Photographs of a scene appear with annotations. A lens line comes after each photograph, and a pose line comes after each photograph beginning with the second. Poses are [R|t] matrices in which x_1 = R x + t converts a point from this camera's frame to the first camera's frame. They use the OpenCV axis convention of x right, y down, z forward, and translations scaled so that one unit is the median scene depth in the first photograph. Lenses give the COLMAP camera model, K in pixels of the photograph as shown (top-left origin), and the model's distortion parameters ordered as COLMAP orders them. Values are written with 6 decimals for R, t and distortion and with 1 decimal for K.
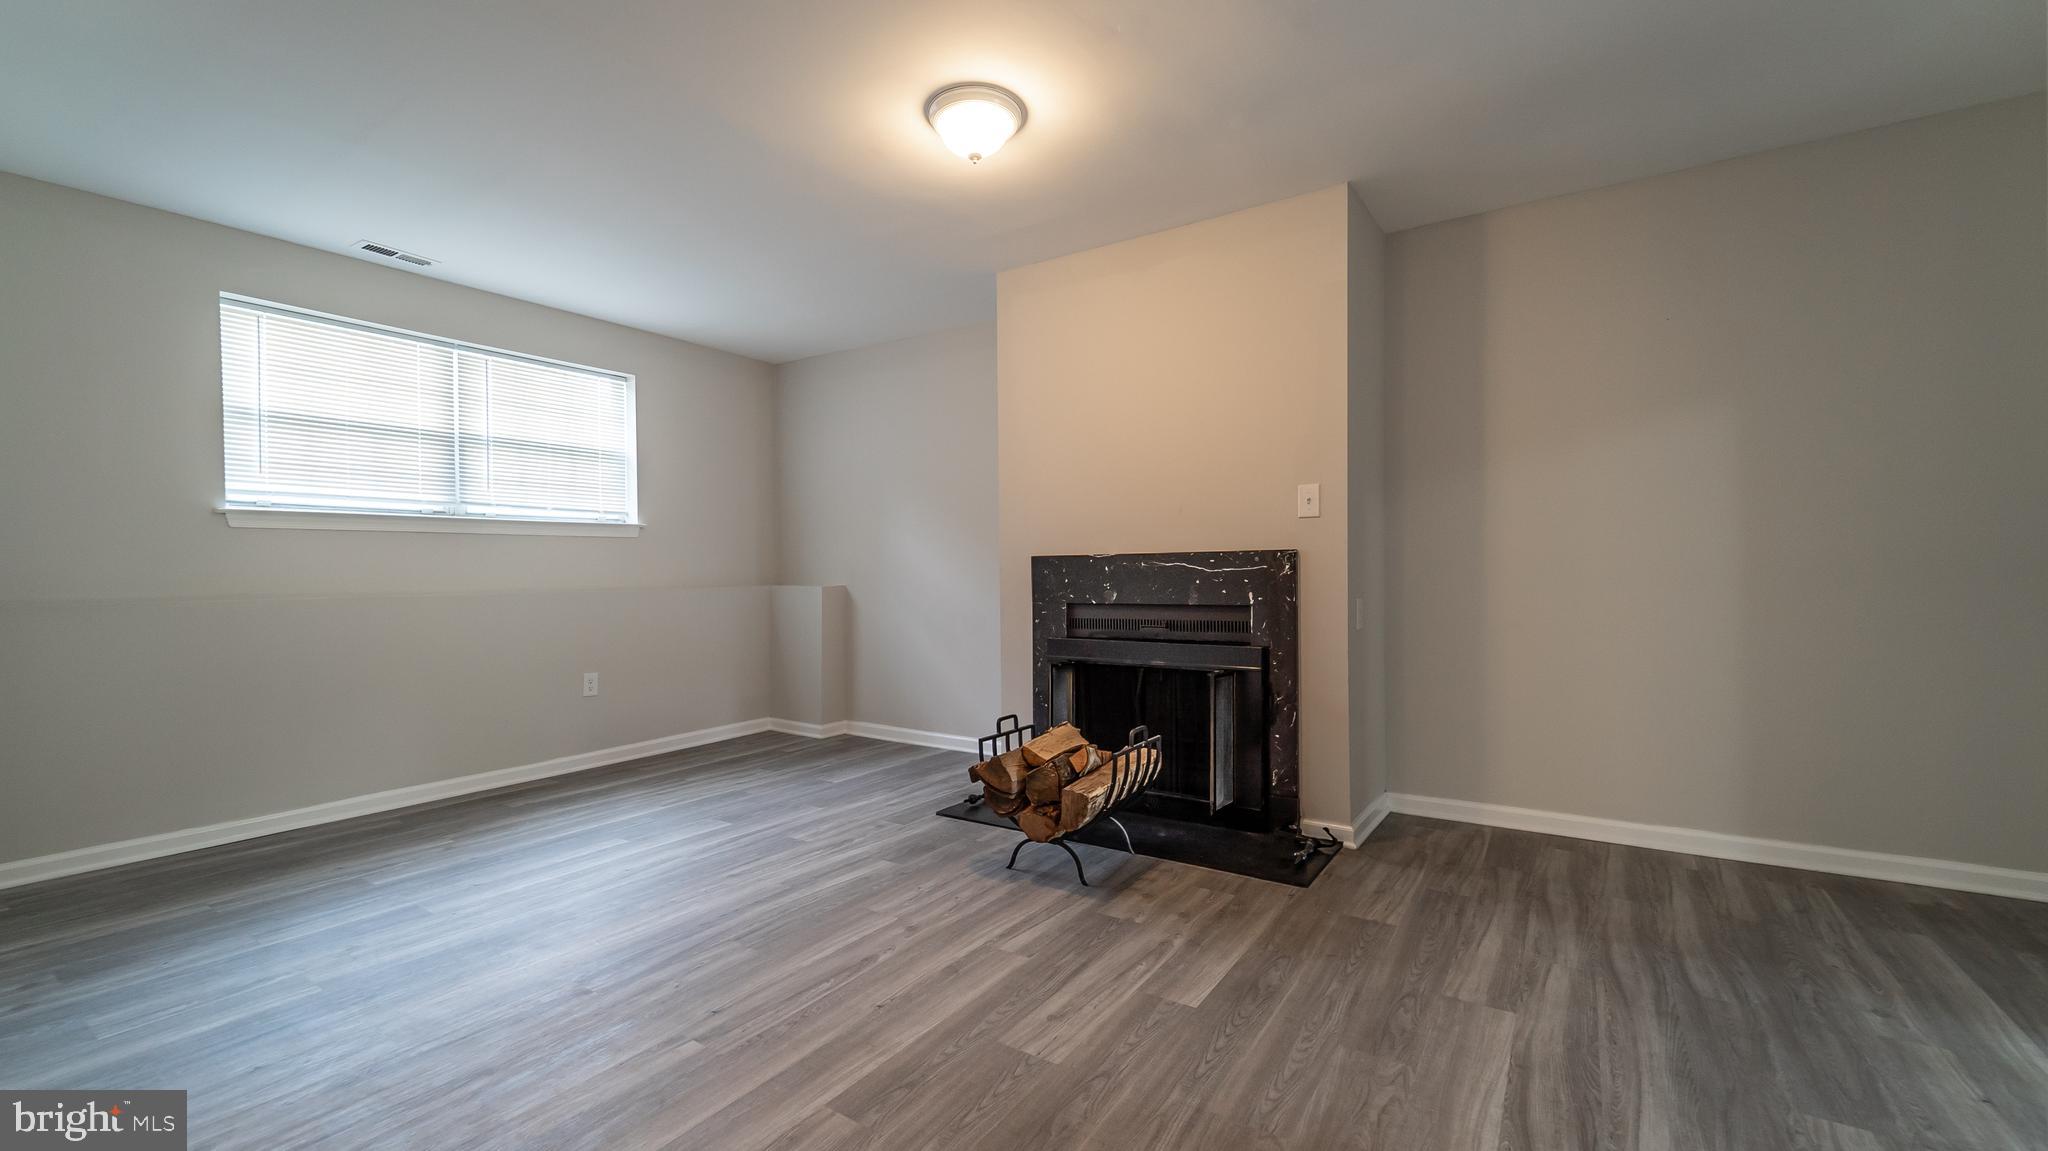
lens RADIAL K [[821.9, 0, 1018.2], [0, 821.9, 582.3], [0, 0, 1]] dist [0.000293, -0.003834]
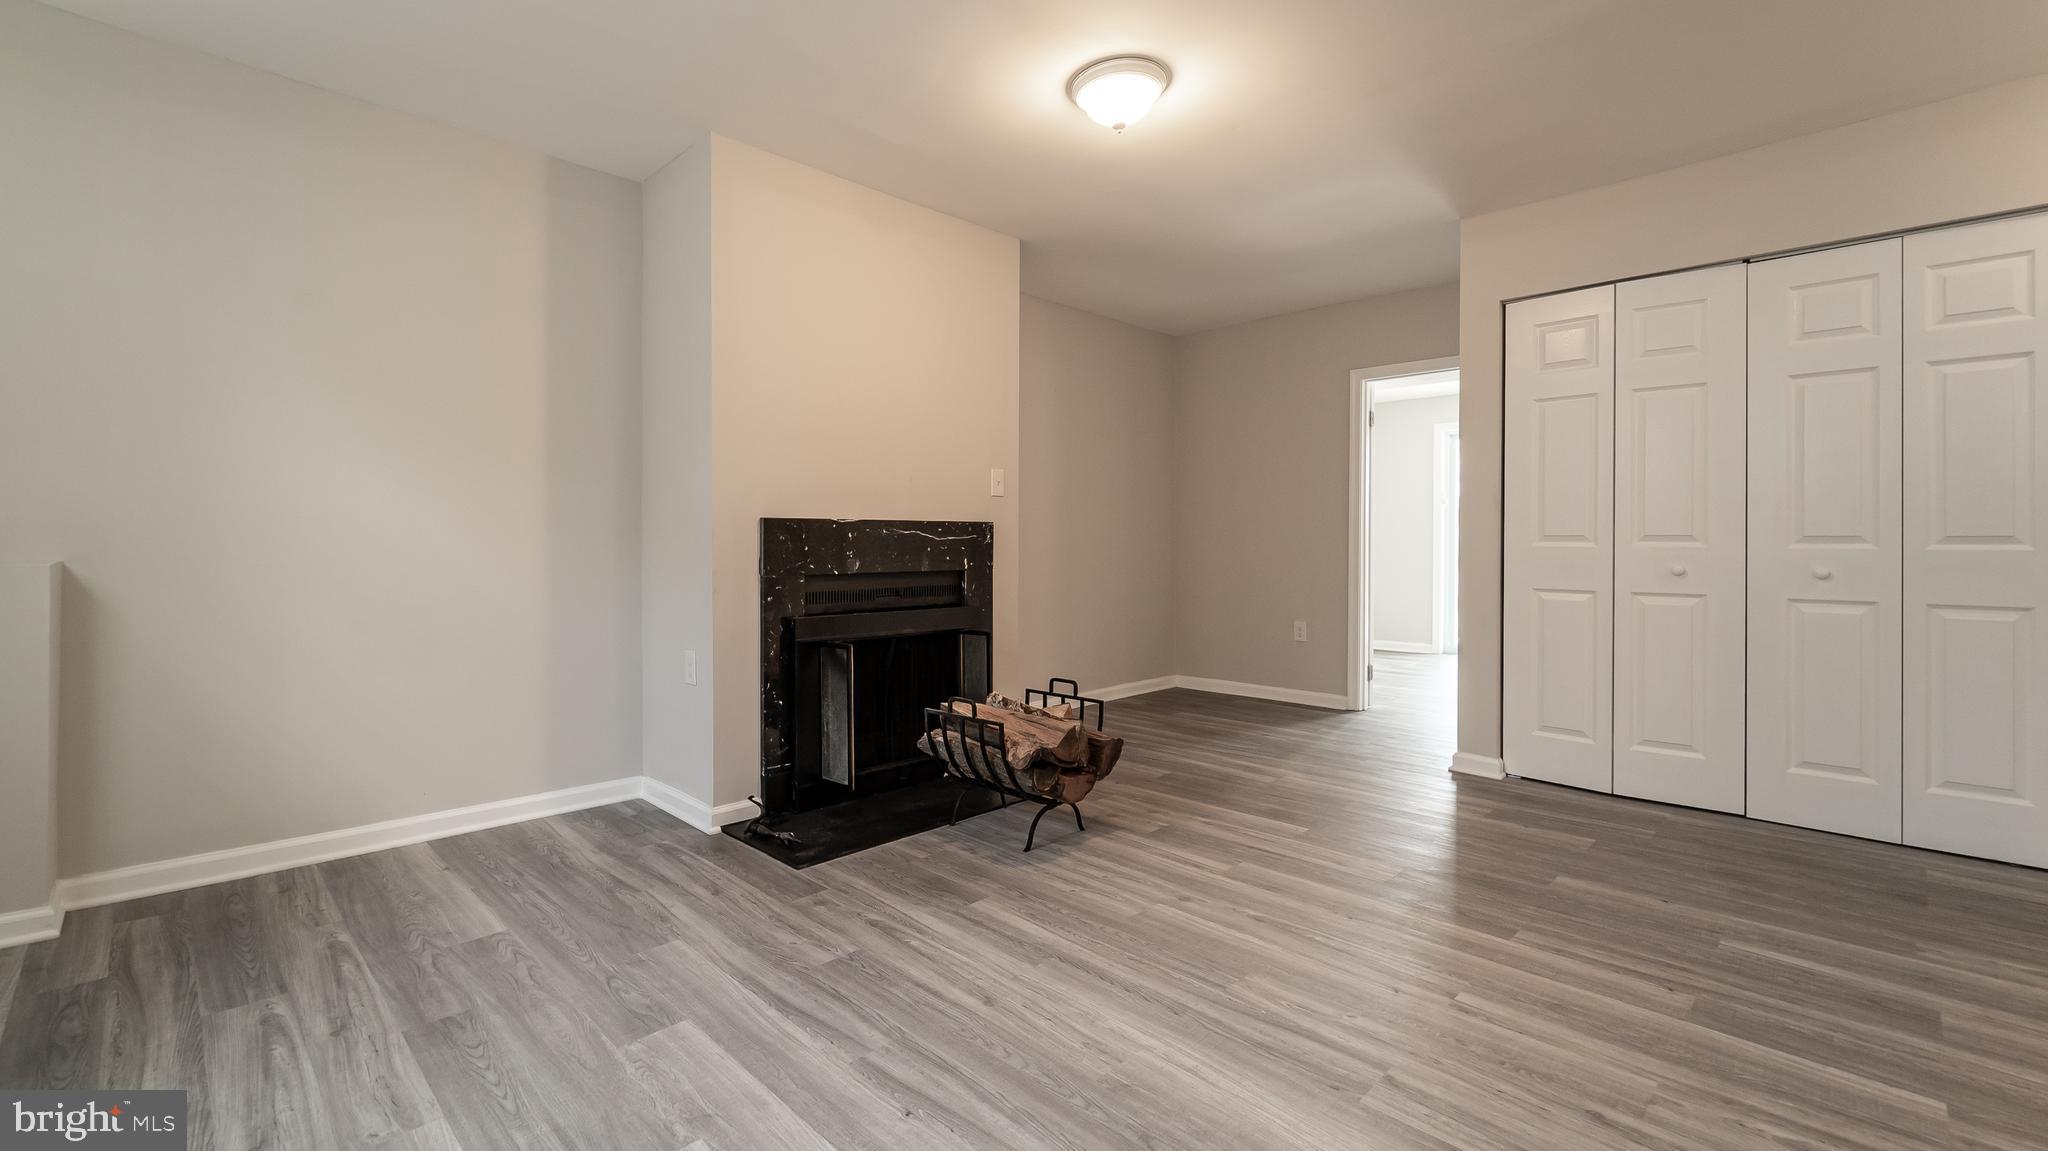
lens RADIAL K [[859.4, 0, 932.8], [0, 859.4, 542.0], [0, 0, 1]] dist [-0.000031, -0.000229]
pose [[0.245332, 0.007607, 0.969409, -0.869209], [0.004874, 0.999947, -0.009080, -0.000073], [-0.969427, 0.006952, 0.245282, 0.745246]]
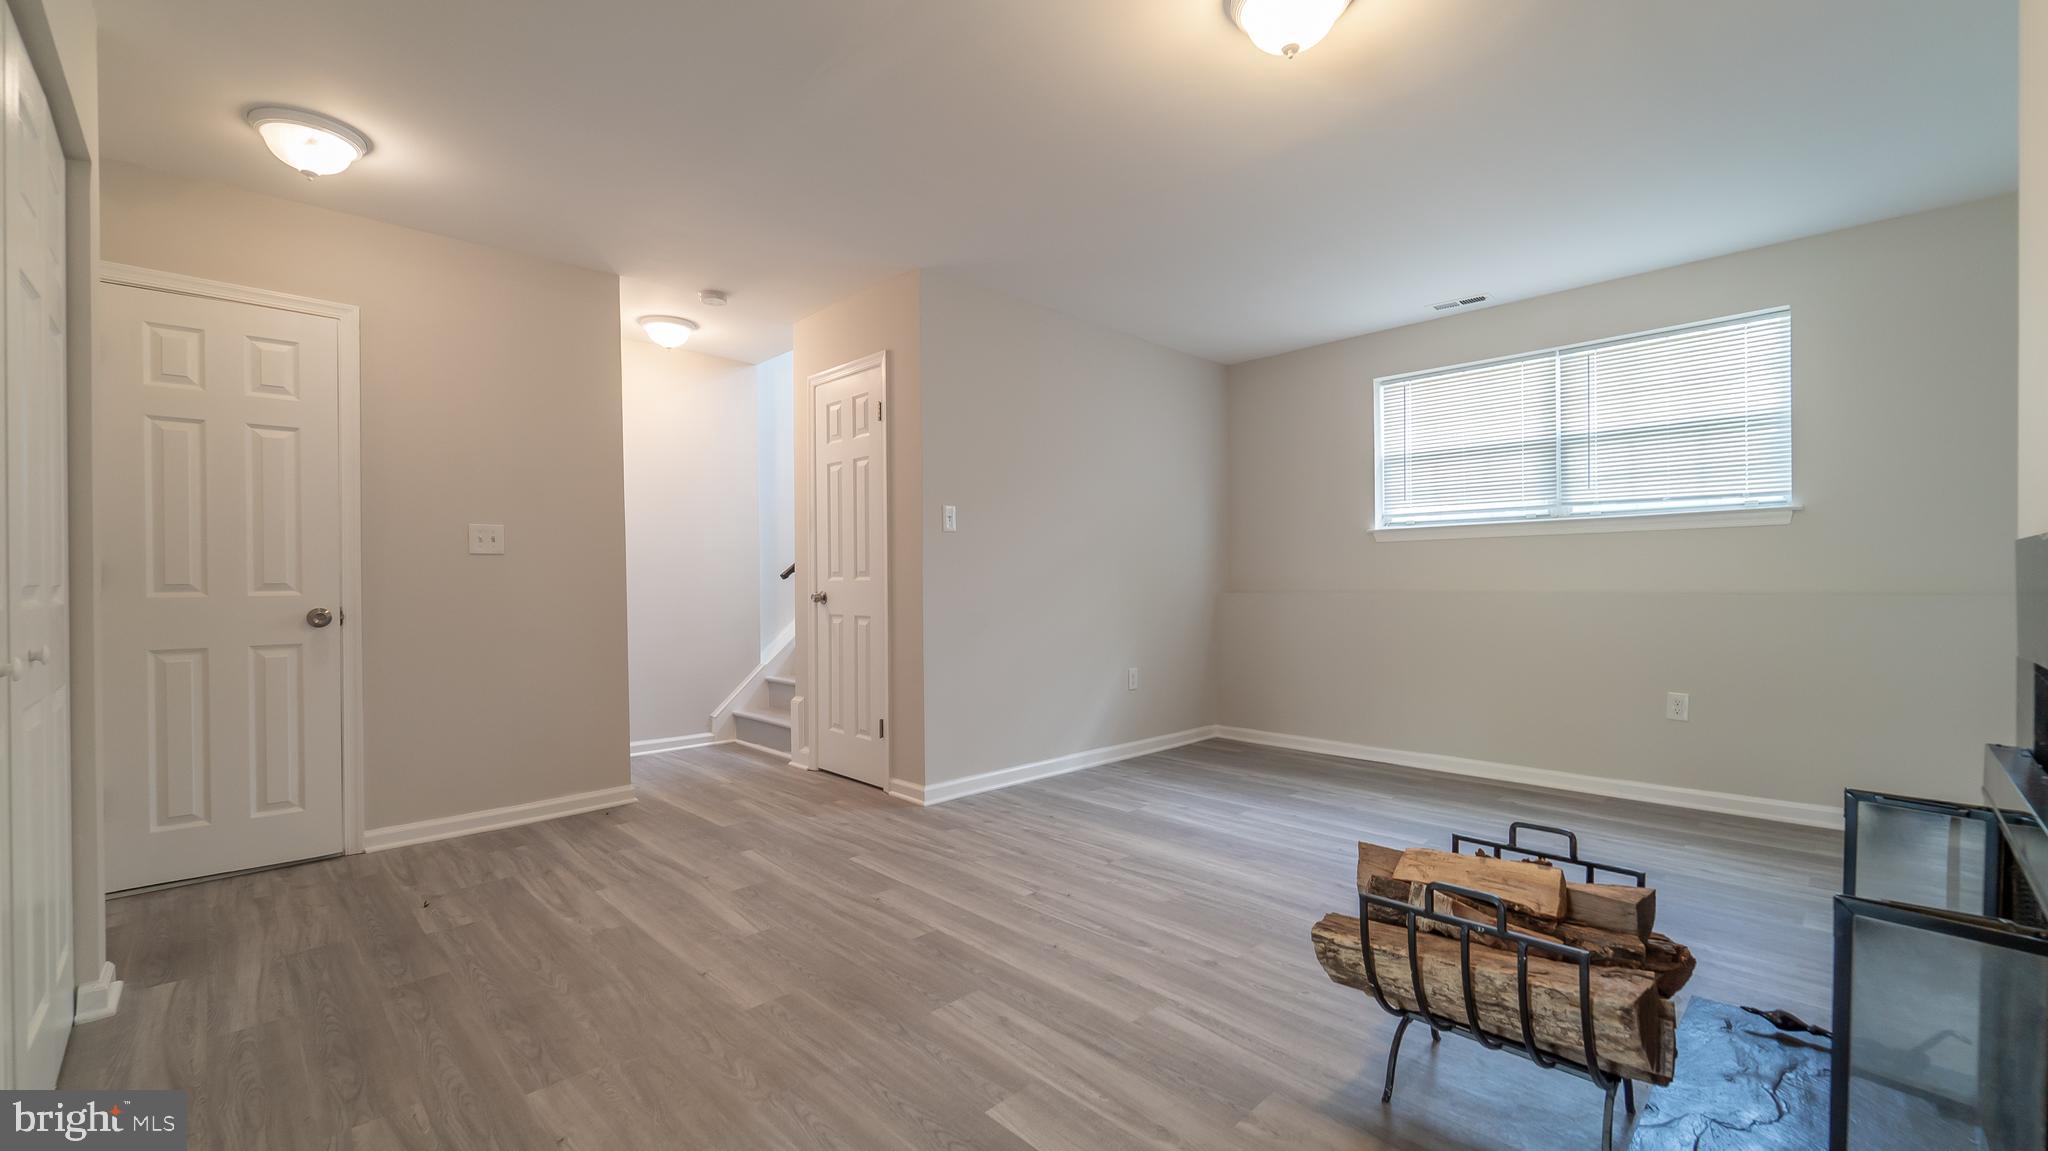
lens RADIAL K [[821.9, 0, 1018.2], [0, 821.9, 582.3], [0, 0, 1]] dist [0.000293, -0.003834]
pose [[-0.201142, 0.014241, -0.979459, 0.593507], [0.000075, 0.999895, 0.014523, -0.019279], [0.979562, 0.002847, -0.201122, 0.698381]]
